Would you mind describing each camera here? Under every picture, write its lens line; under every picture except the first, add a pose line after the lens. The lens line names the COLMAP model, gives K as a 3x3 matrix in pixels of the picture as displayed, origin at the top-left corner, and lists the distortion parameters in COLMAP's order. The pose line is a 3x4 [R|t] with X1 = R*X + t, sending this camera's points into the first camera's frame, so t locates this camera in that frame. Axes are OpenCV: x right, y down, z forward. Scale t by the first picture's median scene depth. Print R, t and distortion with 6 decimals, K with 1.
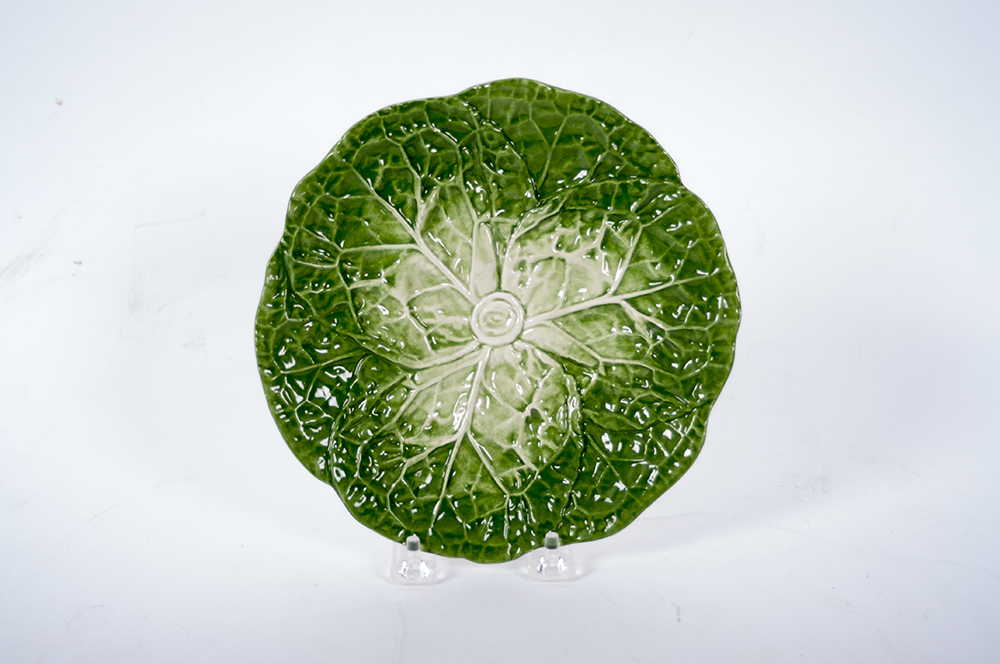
lens RADIAL K [[1781.7, 0, 499.2], [0, 1781.7, 333.0], [0, 0, 1]] dist [-0.078174, 0.000000]
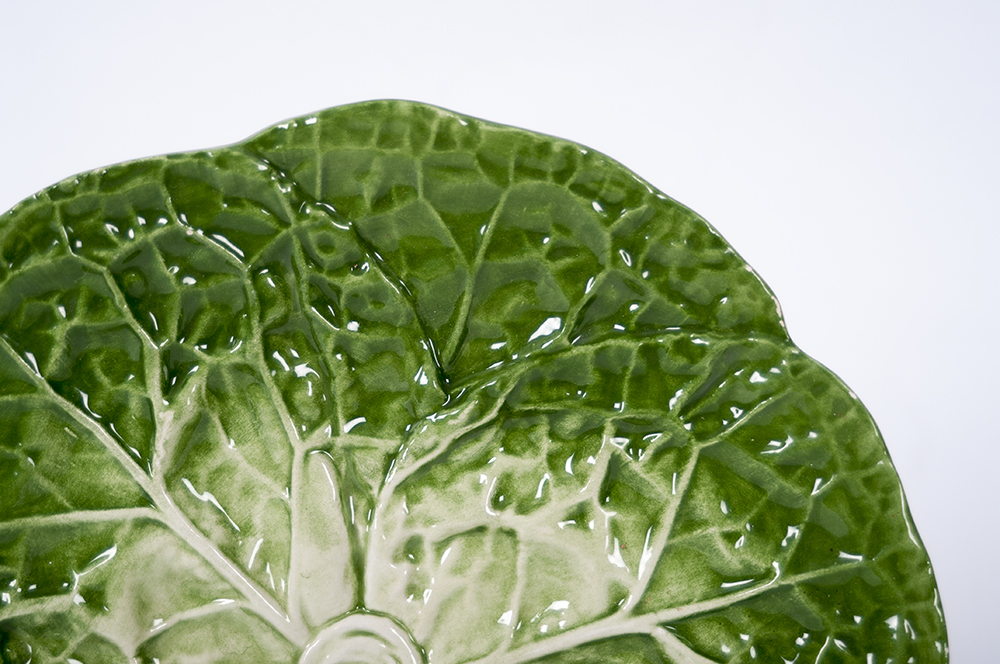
lens RADIAL K [[2425.8, 0, 496.4], [0, 2425.8, 332.8], [0, 0, 1]] dist [0.027092, 0.000000]
pose [[0.999120, -0.031261, 0.027953, 0.018404], [0.033443, 0.996128, -0.081304, -0.042053], [-0.025303, 0.082167, 0.996297, 0.436224]]
